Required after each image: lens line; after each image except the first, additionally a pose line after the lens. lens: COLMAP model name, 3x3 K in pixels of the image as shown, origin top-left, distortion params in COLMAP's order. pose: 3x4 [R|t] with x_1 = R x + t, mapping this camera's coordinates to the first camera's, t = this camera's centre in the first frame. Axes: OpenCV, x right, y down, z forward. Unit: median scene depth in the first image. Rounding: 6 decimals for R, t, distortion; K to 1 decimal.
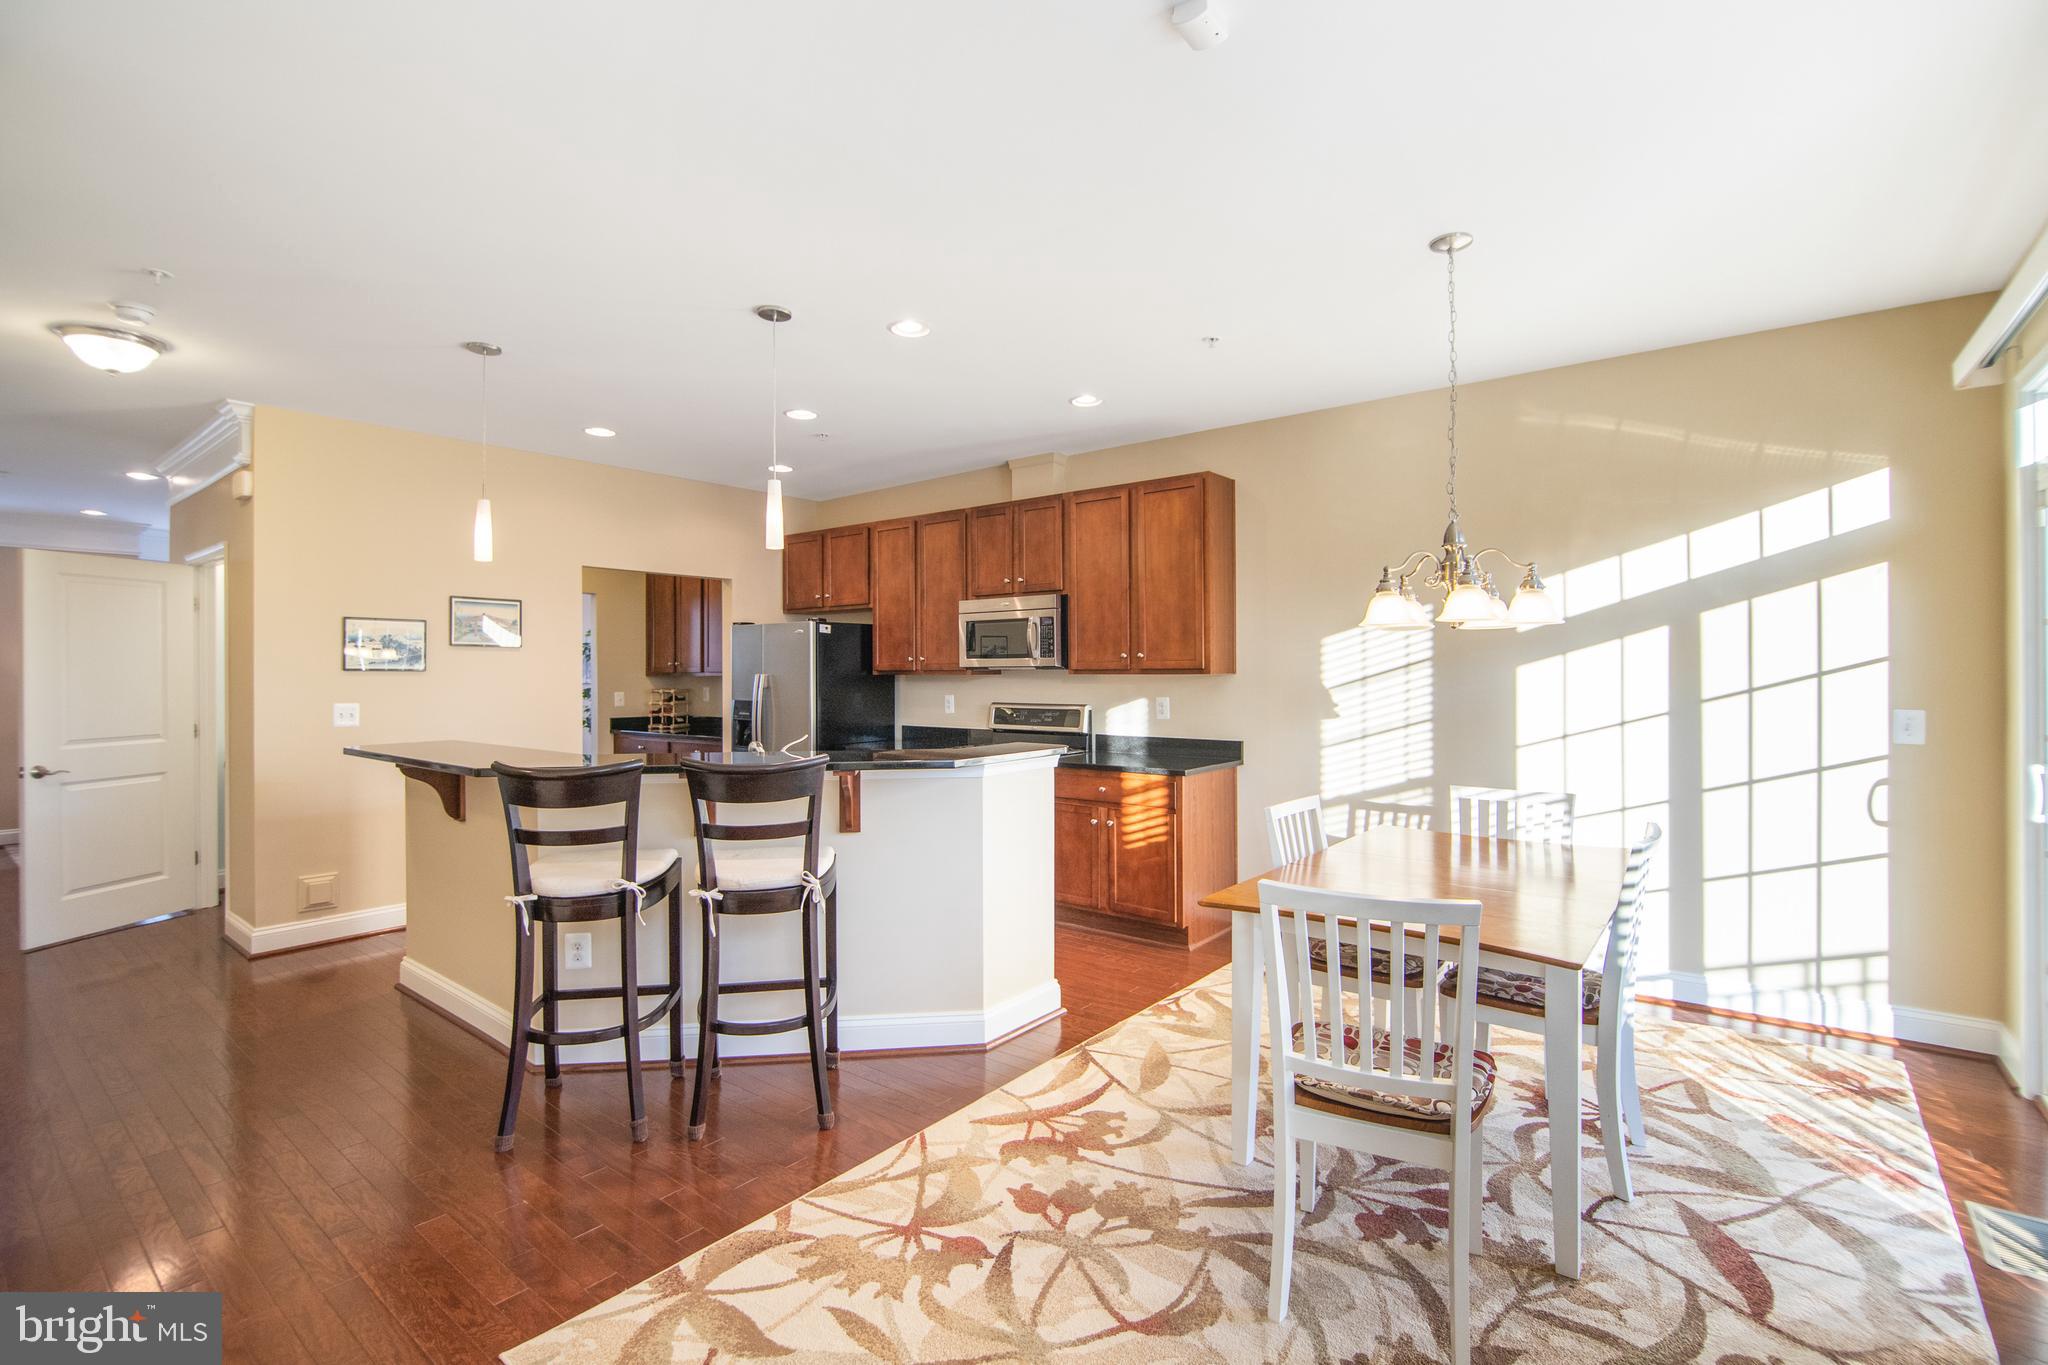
lens RADIAL K [[929.3, 0, 1029.7], [0, 929.3, 671.3], [0, 0, 1]] dist [-0.001043, -0.007011]
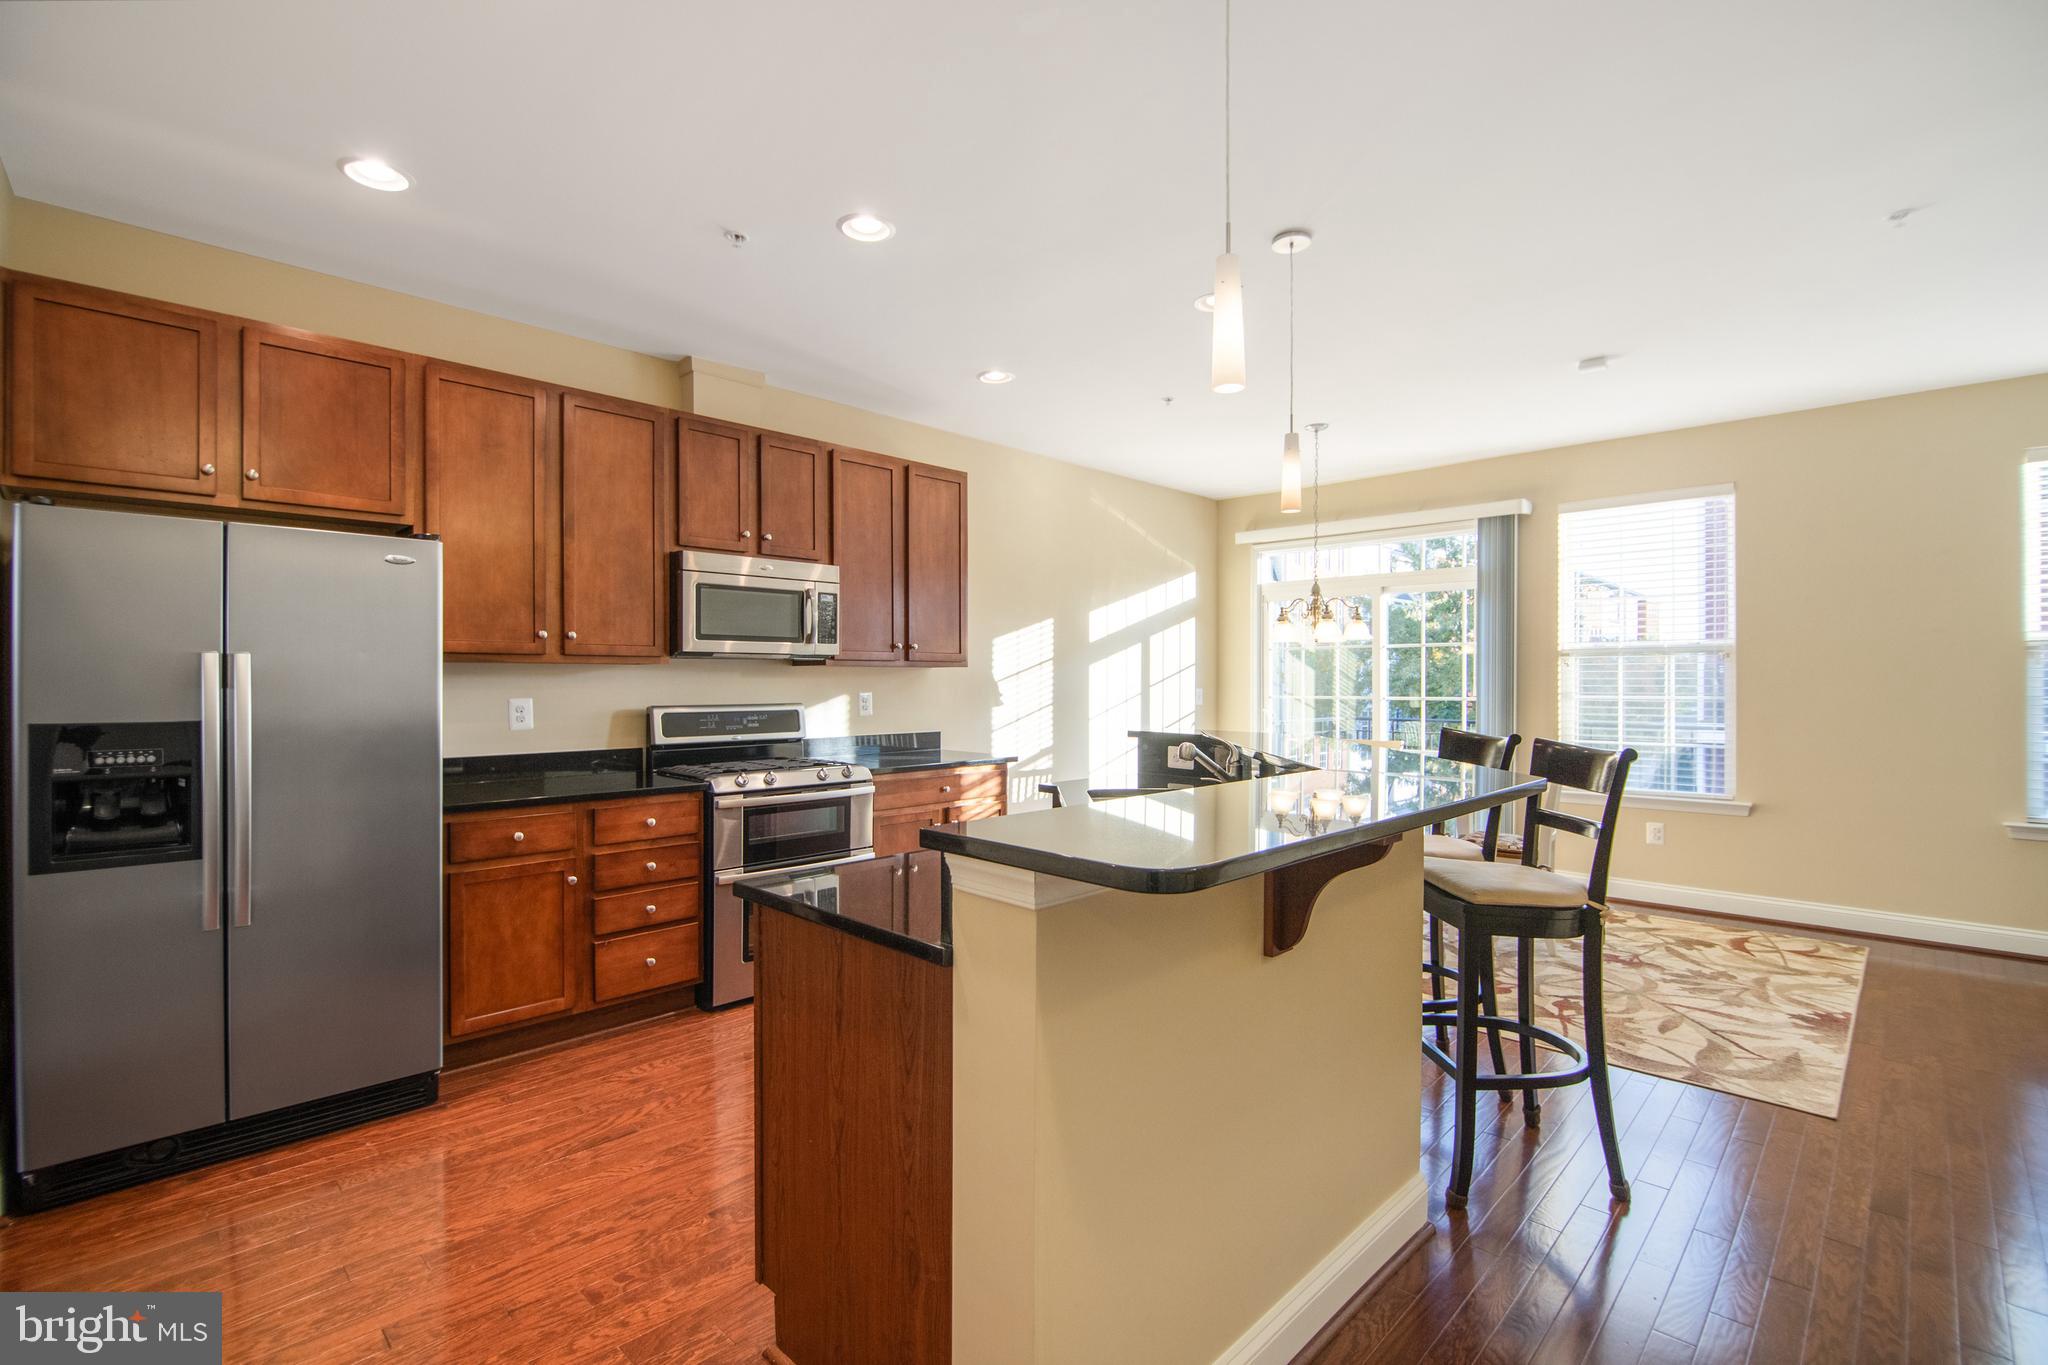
lens RADIAL K [[920.9, 0, 1029.2], [0, 920.9, 685.9], [0, 0, 1]] dist [-0.000235, -0.005633]
pose [[0.098720, -0.003058, 0.995111, -0.717398], [-0.001344, 0.999994, 0.003207, 0.017838], [-0.995114, -0.001654, 0.098715, 0.713598]]
